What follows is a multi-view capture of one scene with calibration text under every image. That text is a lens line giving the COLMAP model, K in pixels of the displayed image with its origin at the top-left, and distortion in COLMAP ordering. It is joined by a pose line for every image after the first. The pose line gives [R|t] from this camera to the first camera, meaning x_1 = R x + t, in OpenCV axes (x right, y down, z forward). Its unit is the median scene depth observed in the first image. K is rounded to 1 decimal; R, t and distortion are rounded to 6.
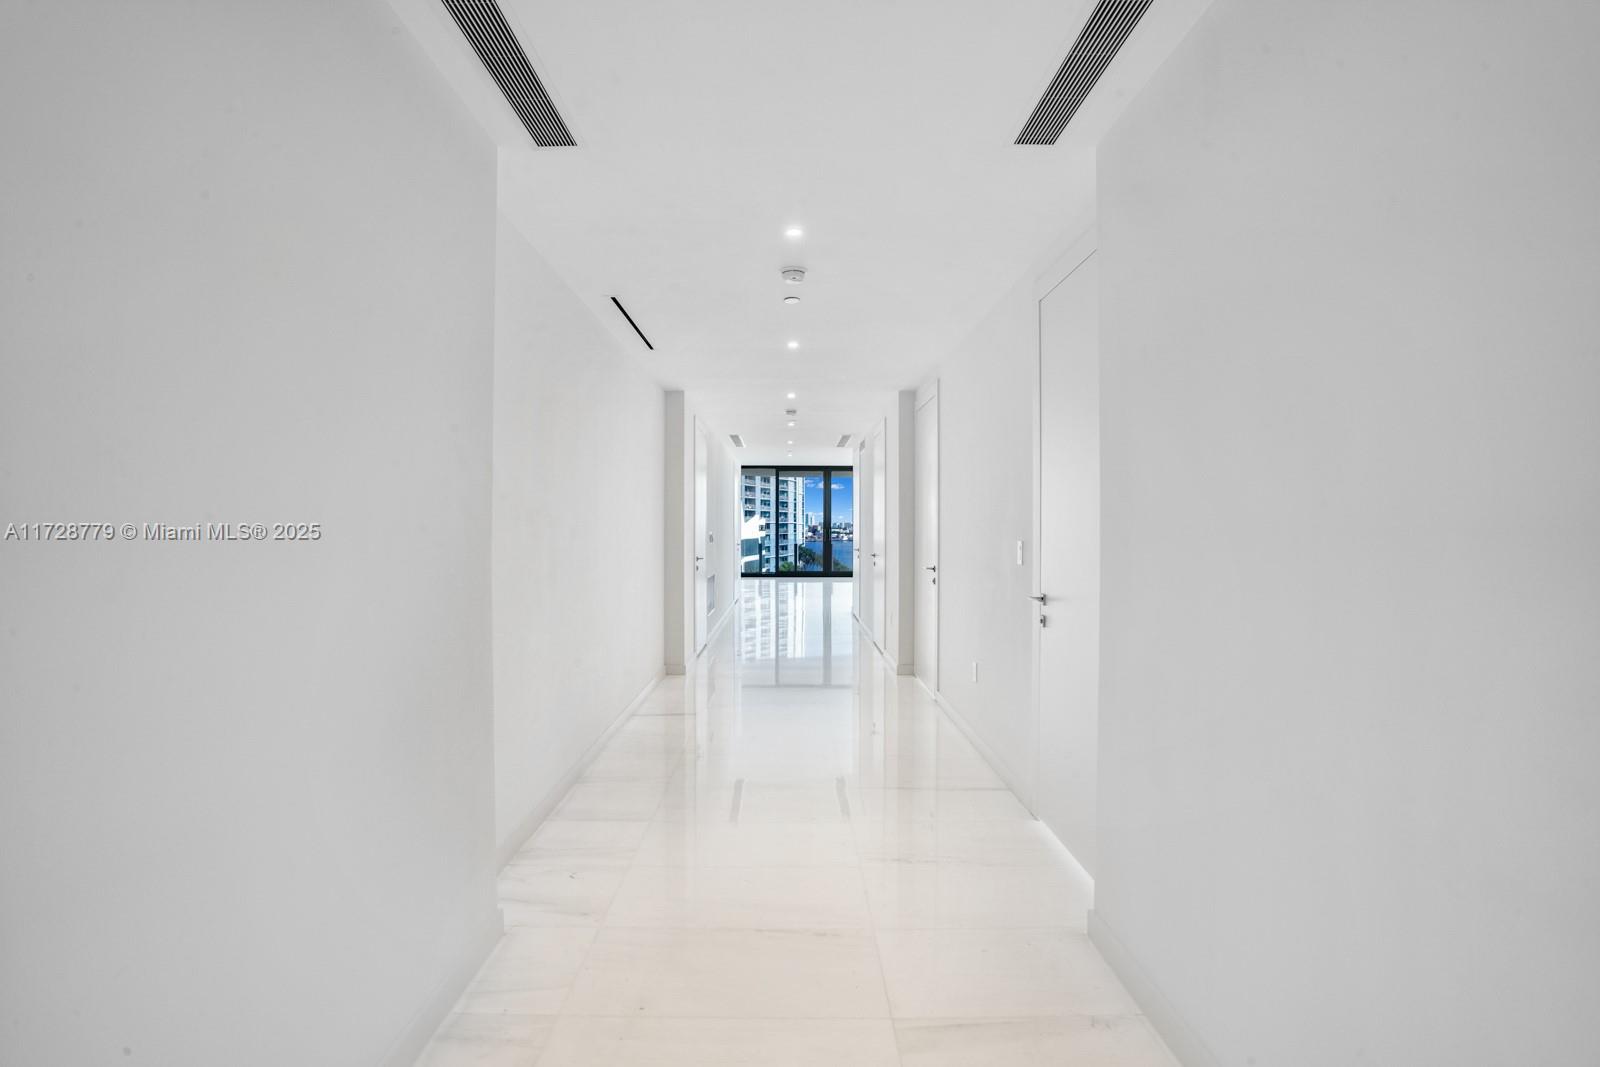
lens RADIAL K [[747.7, 0, 802.4], [0, 747.7, 525.9], [0, 0, 1]] dist [-0.040766, 0.000028]
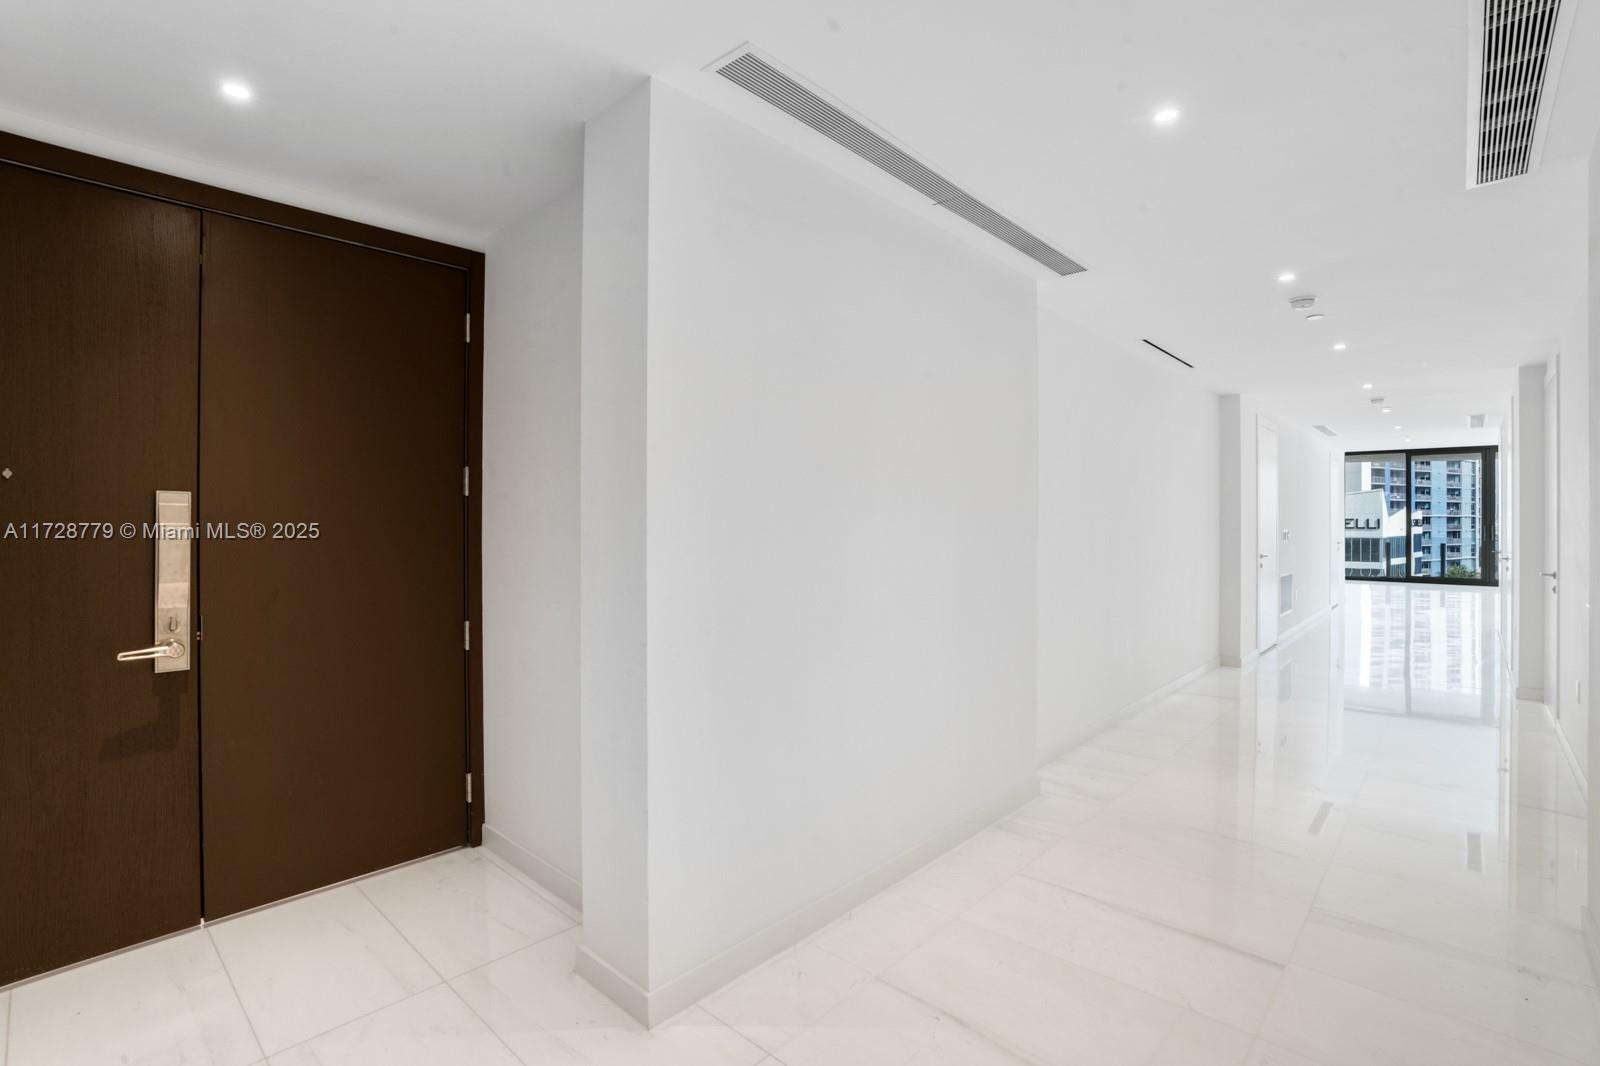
lens RADIAL K [[727.2, 0, 786.5], [0, 727.2, 527.0], [0, 0, 1]] dist [-0.001345, 0.000505]
pose [[0.712750, 0.003718, -0.701408, 0.096027], [0.002321, 0.999968, 0.007660, -0.004826], [0.701414, -0.007087, 0.712719, -0.154749]]
